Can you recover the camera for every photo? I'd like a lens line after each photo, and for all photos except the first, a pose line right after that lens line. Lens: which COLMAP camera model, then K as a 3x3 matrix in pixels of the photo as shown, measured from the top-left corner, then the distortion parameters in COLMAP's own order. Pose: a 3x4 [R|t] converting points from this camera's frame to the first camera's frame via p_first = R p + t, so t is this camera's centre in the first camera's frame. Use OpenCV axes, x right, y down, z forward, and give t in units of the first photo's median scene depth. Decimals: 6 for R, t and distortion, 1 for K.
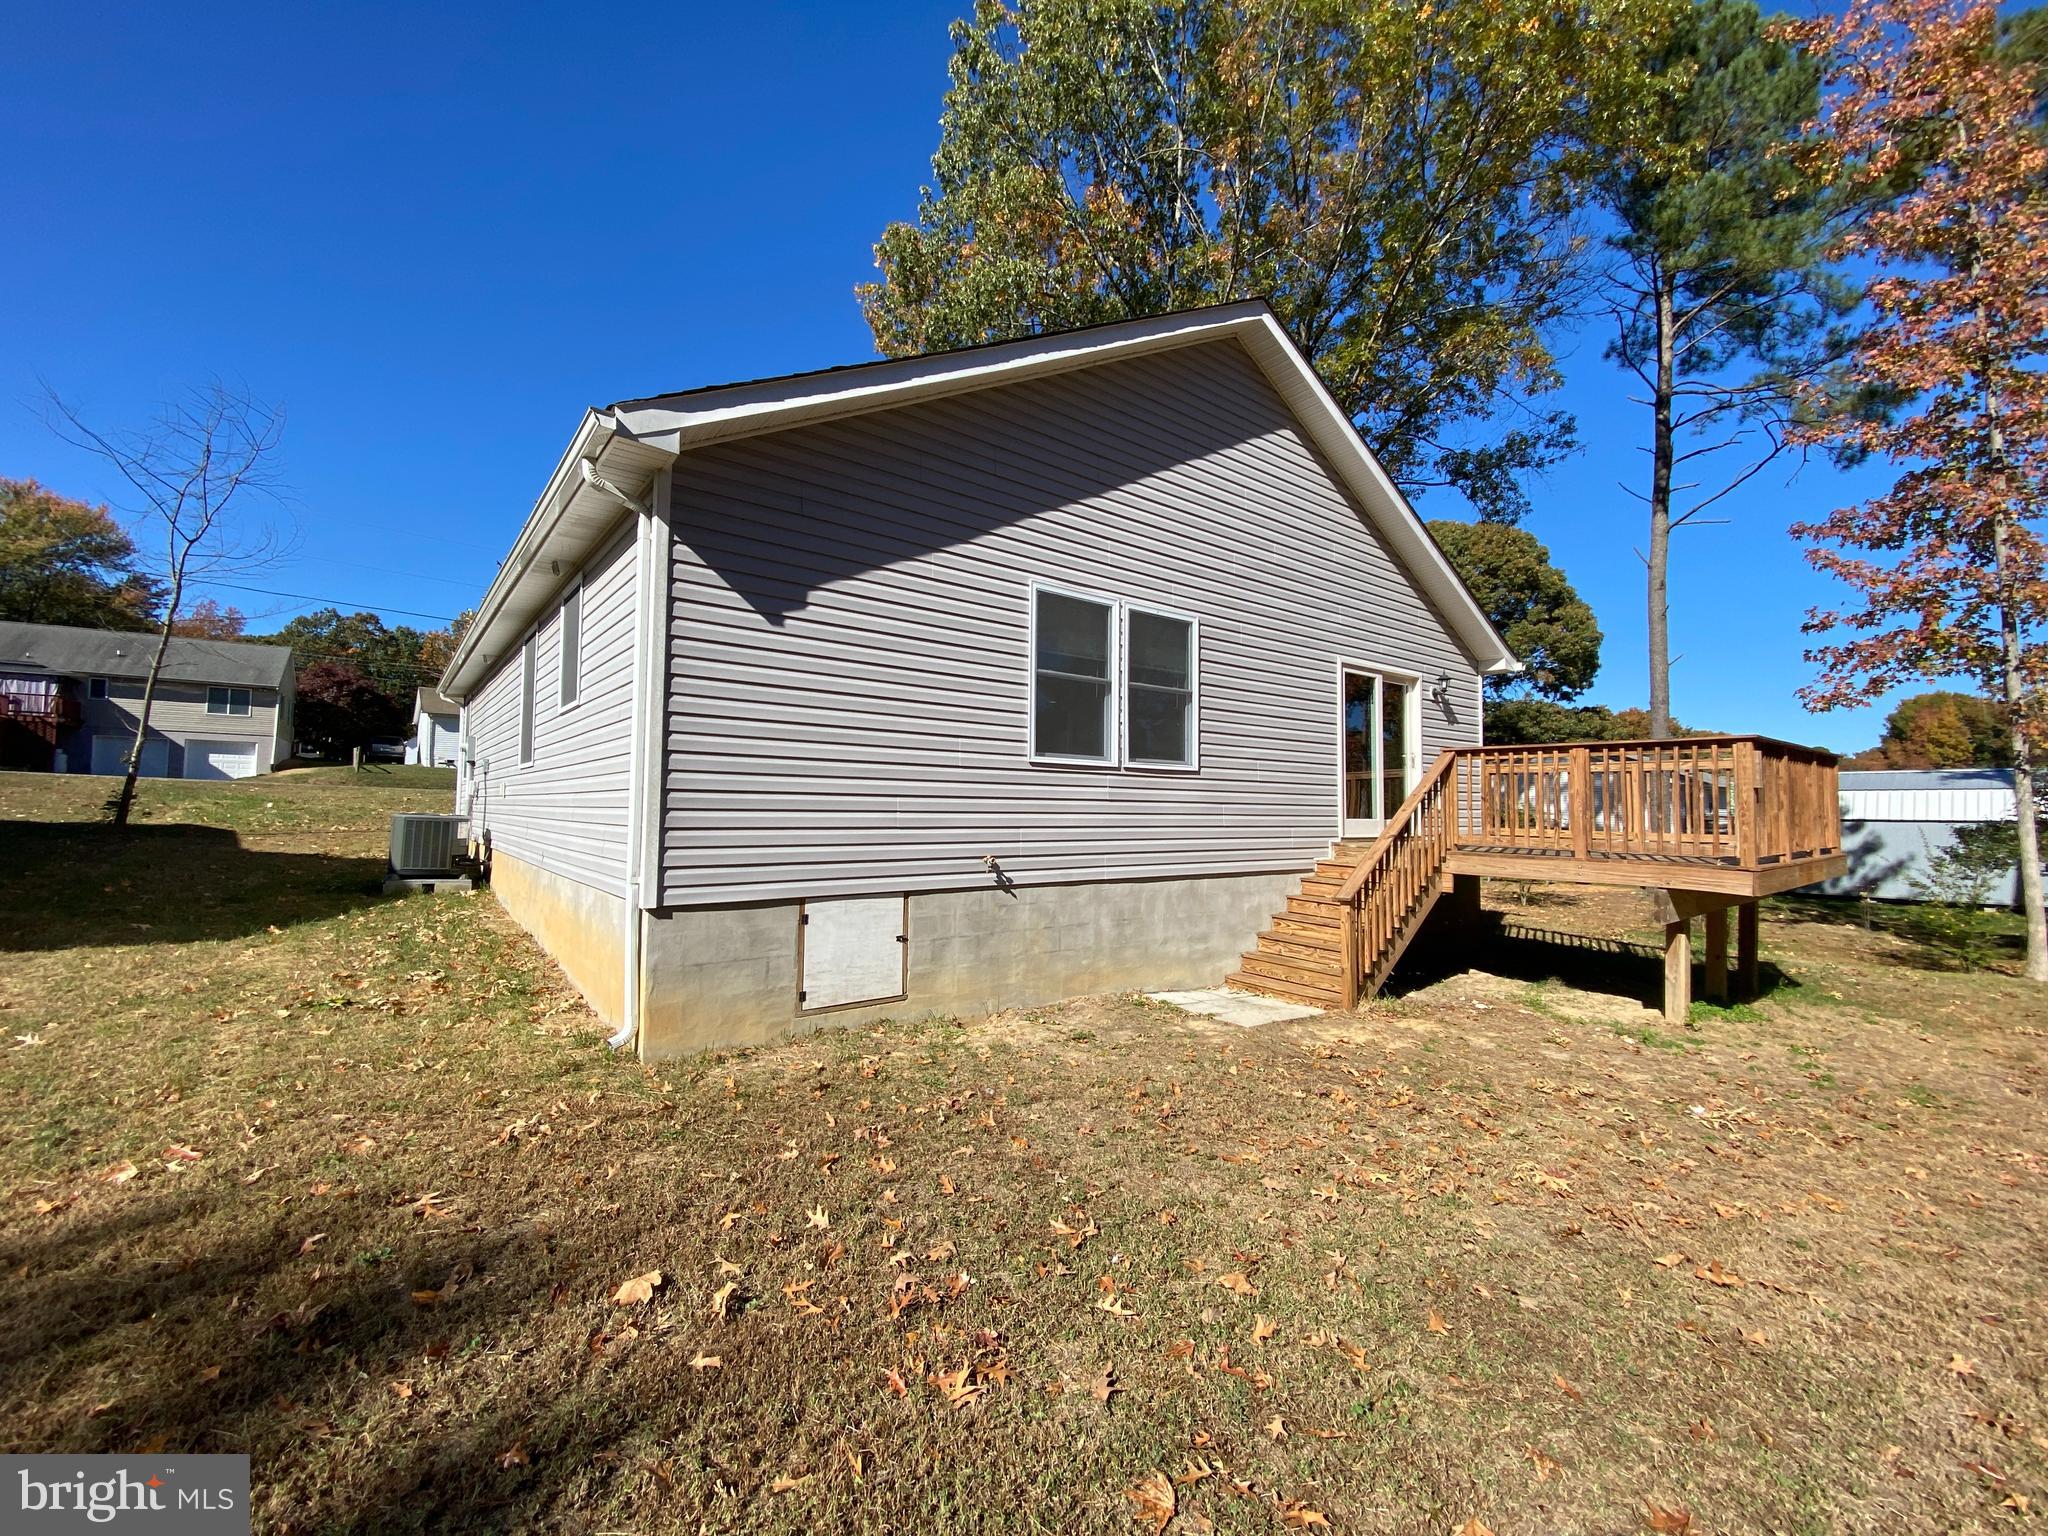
lens RADIAL K [[853.4, 0, 1026.0], [0, 853.4, 786.2], [0, 0, 1]] dist [-0.002762, -0.008872]
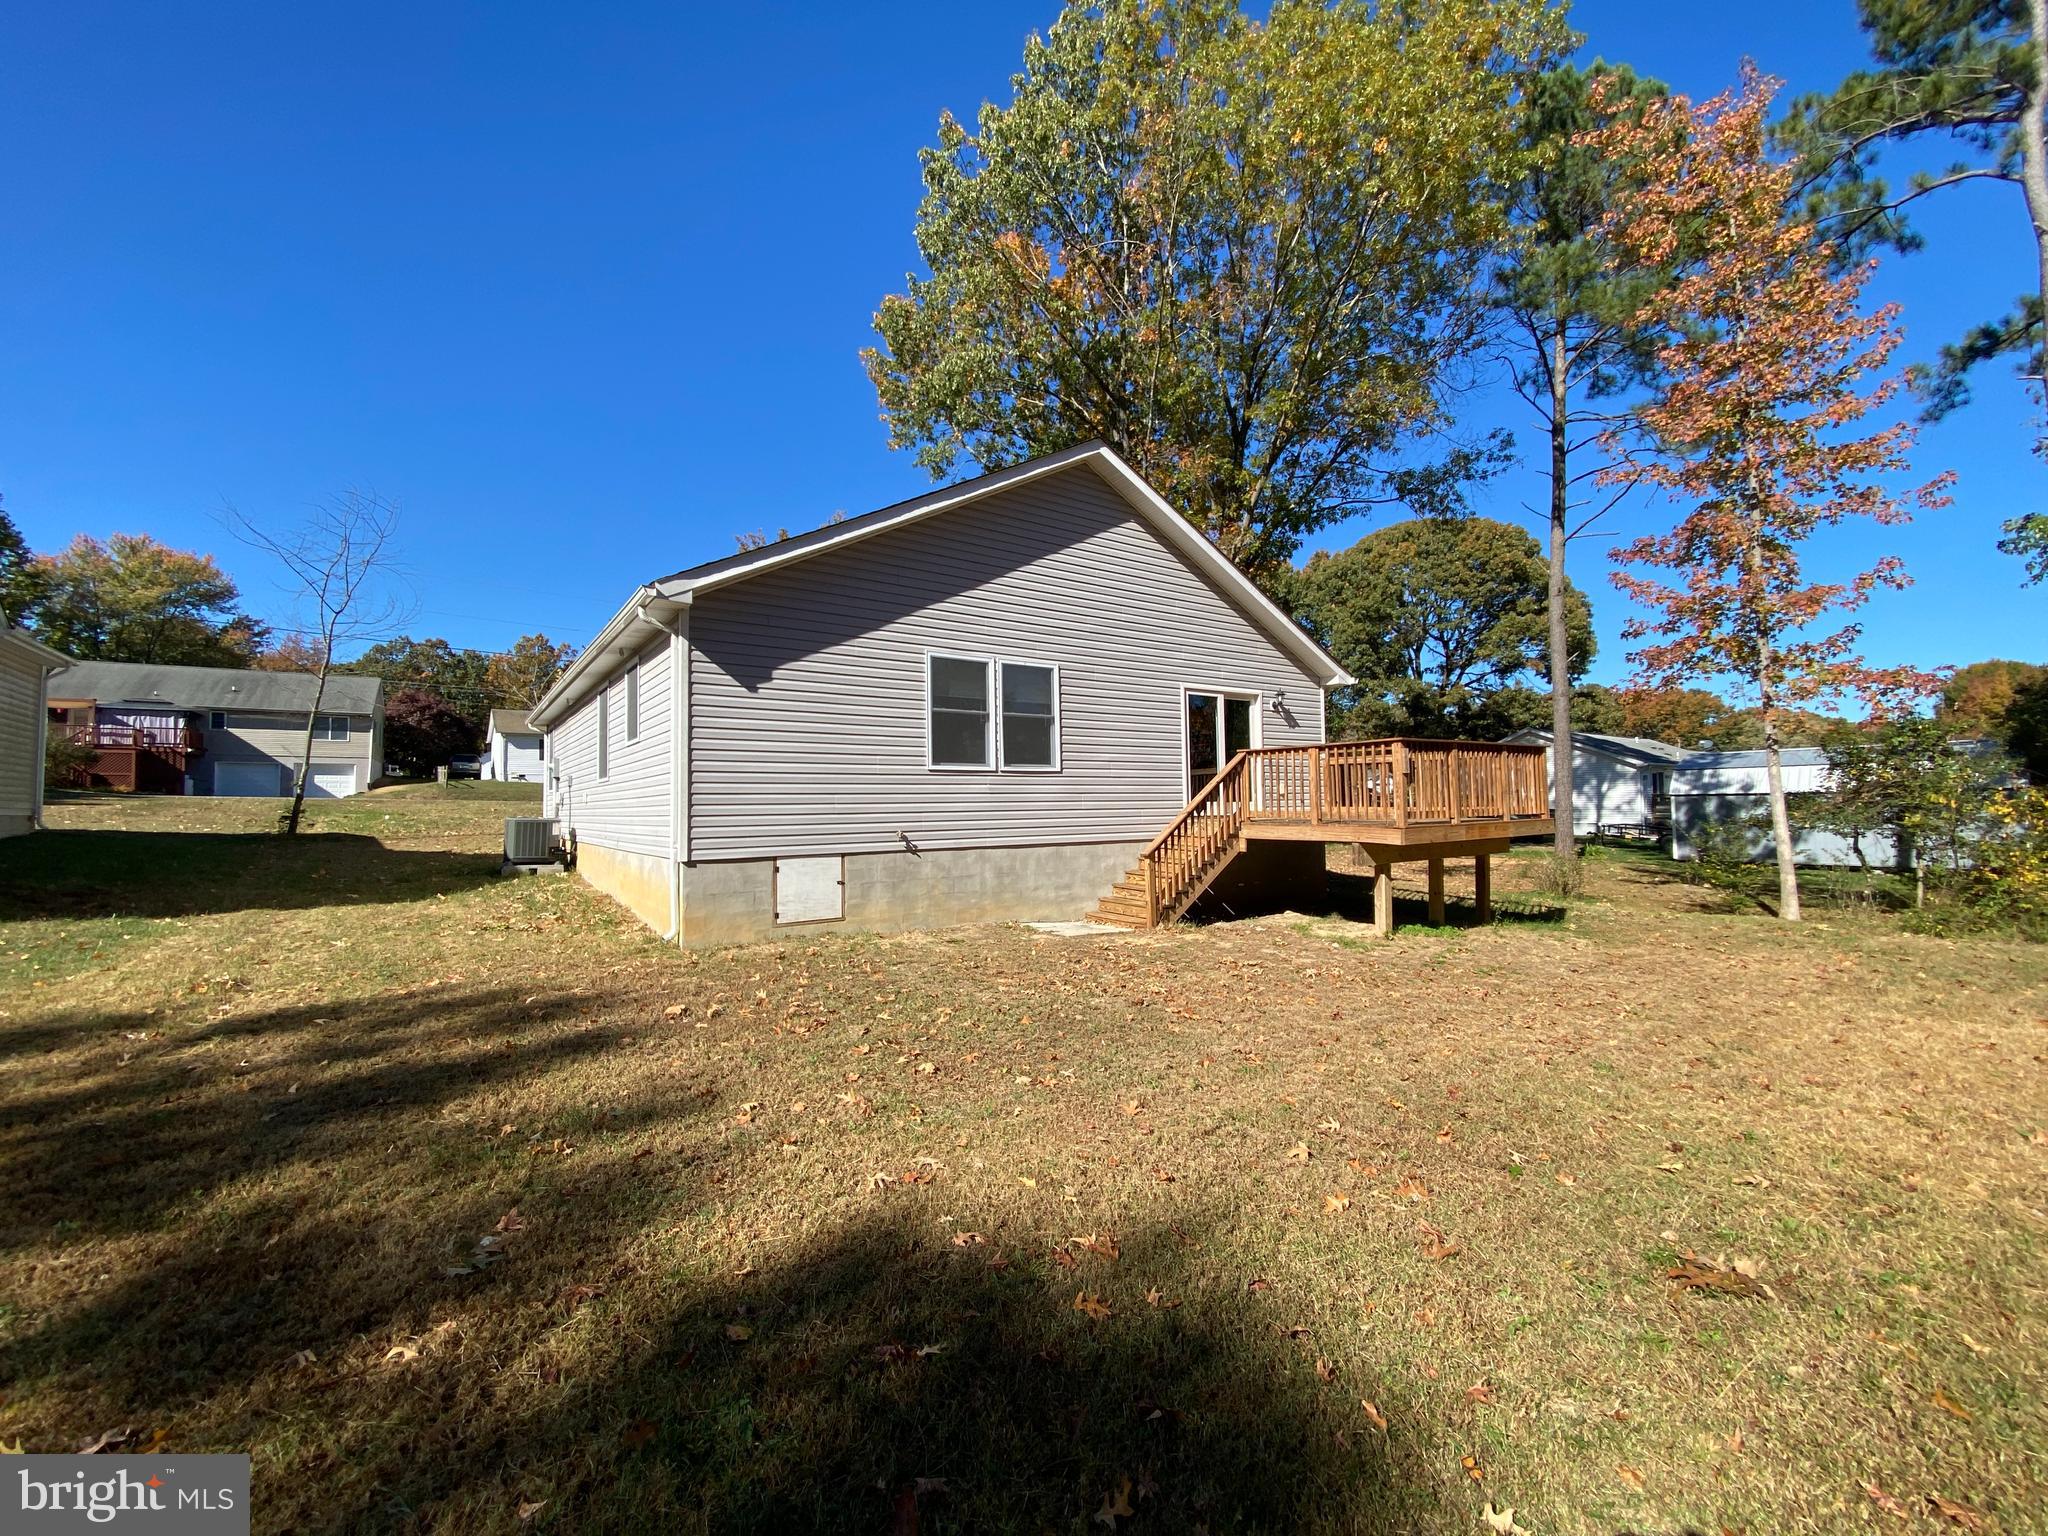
lens RADIAL K [[853.4, 0, 1029.1], [0, 853.4, 789.2], [0, 0, 1]] dist [-0.002762, -0.008872]
pose [[0.998394, -0.027779, -0.049380, 0.113335], [0.028079, 0.999591, 0.005391, 0.001766], [0.049210, -0.006769, 0.998766, -0.226096]]
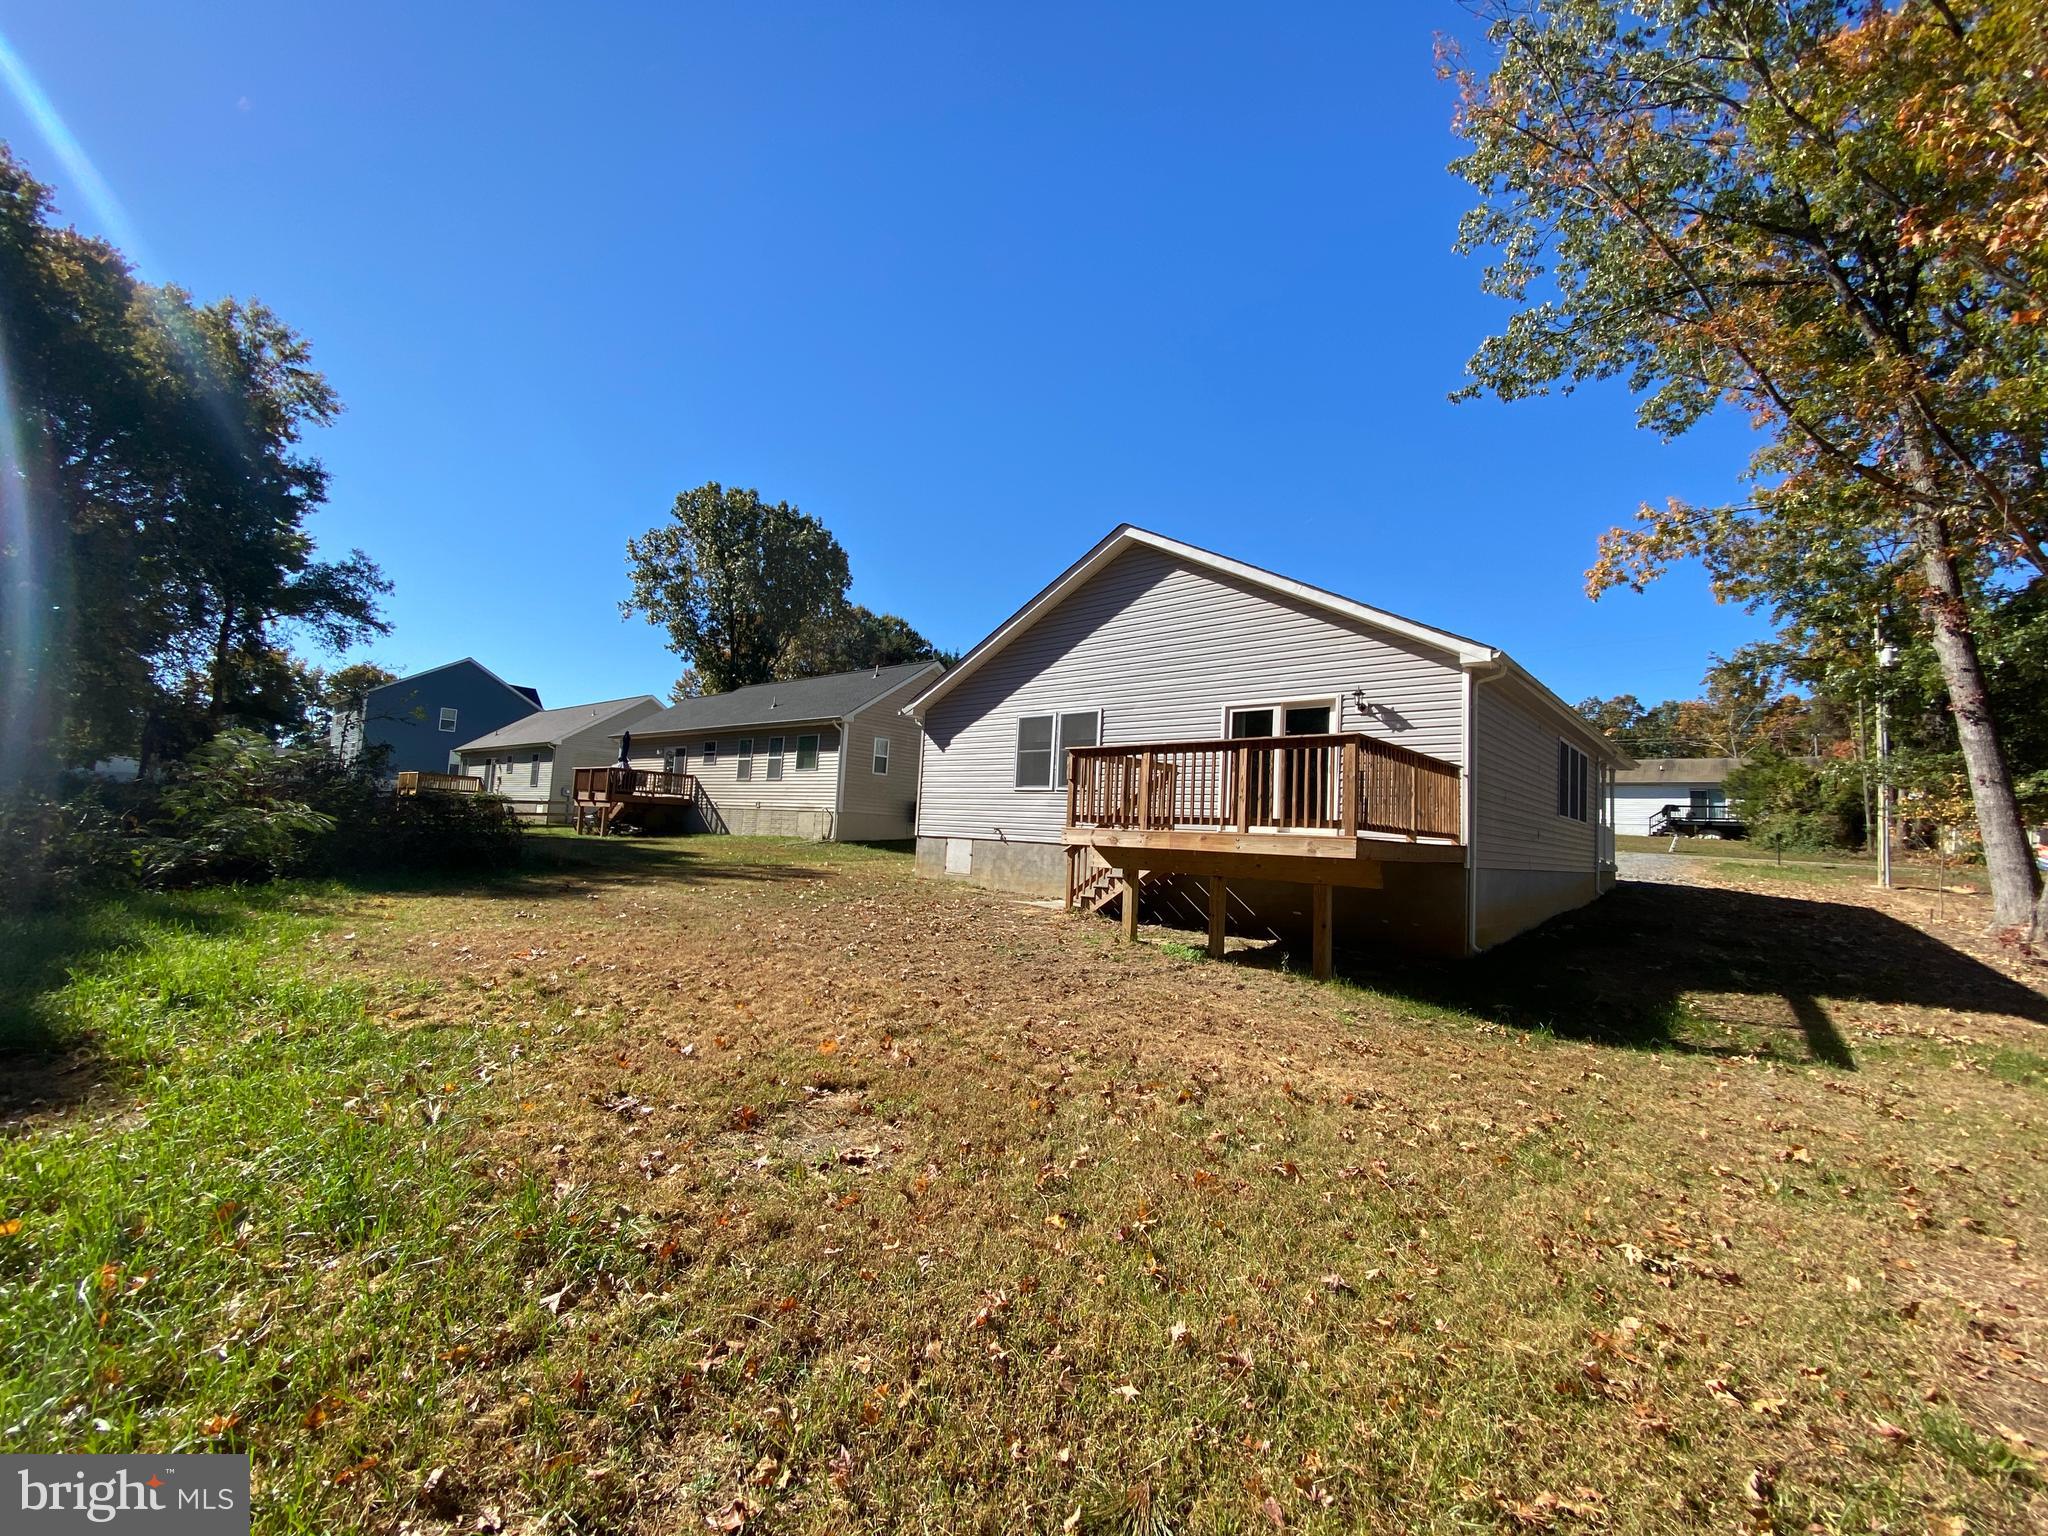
lens RADIAL K [[853.4, 0, 1003.4], [0, 853.4, 773.9], [0, 0, 1]] dist [-0.002762, -0.008872]
pose [[0.162096, -0.080895, -0.983454, 1.028895], [-0.023536, 0.996034, -0.085809, 0.057907], [0.986494, 0.037056, 0.159549, 0.256677]]
